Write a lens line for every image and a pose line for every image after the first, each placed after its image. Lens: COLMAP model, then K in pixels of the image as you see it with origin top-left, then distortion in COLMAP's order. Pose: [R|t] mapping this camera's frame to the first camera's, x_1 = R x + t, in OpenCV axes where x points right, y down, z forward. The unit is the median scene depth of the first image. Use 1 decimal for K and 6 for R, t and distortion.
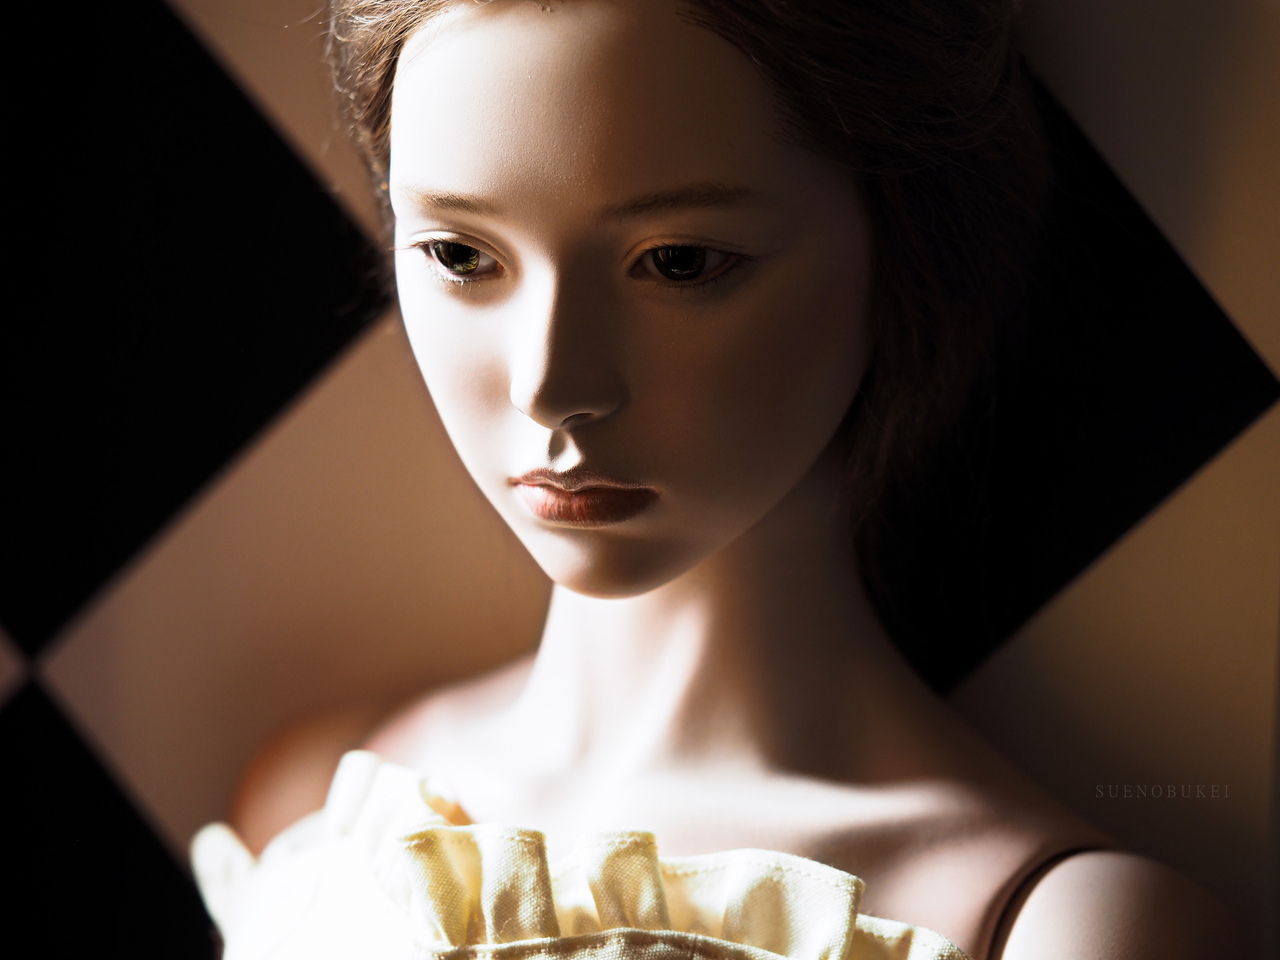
lens RADIAL K [[5005.7, 0, 640.0], [0, 5005.7, 480.0], [0, 0, 1]] dist [0.005206, 0.676222]
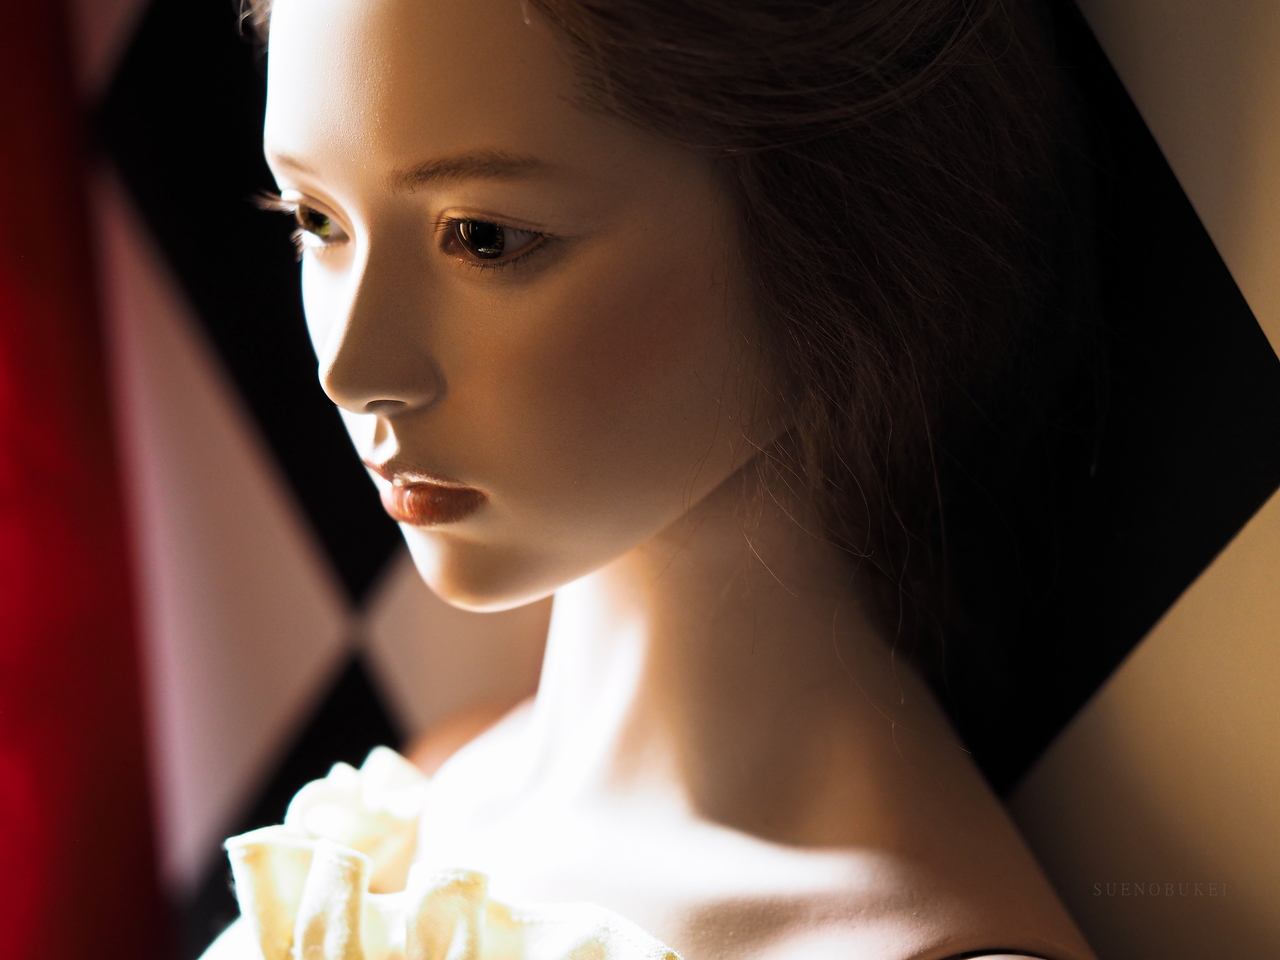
lens RADIAL K [[5005.7, 0, 640.0], [0, 5005.7, 480.0], [0, 0, 1]] dist [0.005206, 0.676222]
pose [[0.881048, 0.077700, -0.466601, 0.450651], [-0.071629, 0.996957, 0.030765, -0.029975], [0.467572, 0.006317, 0.883932, 0.224047]]
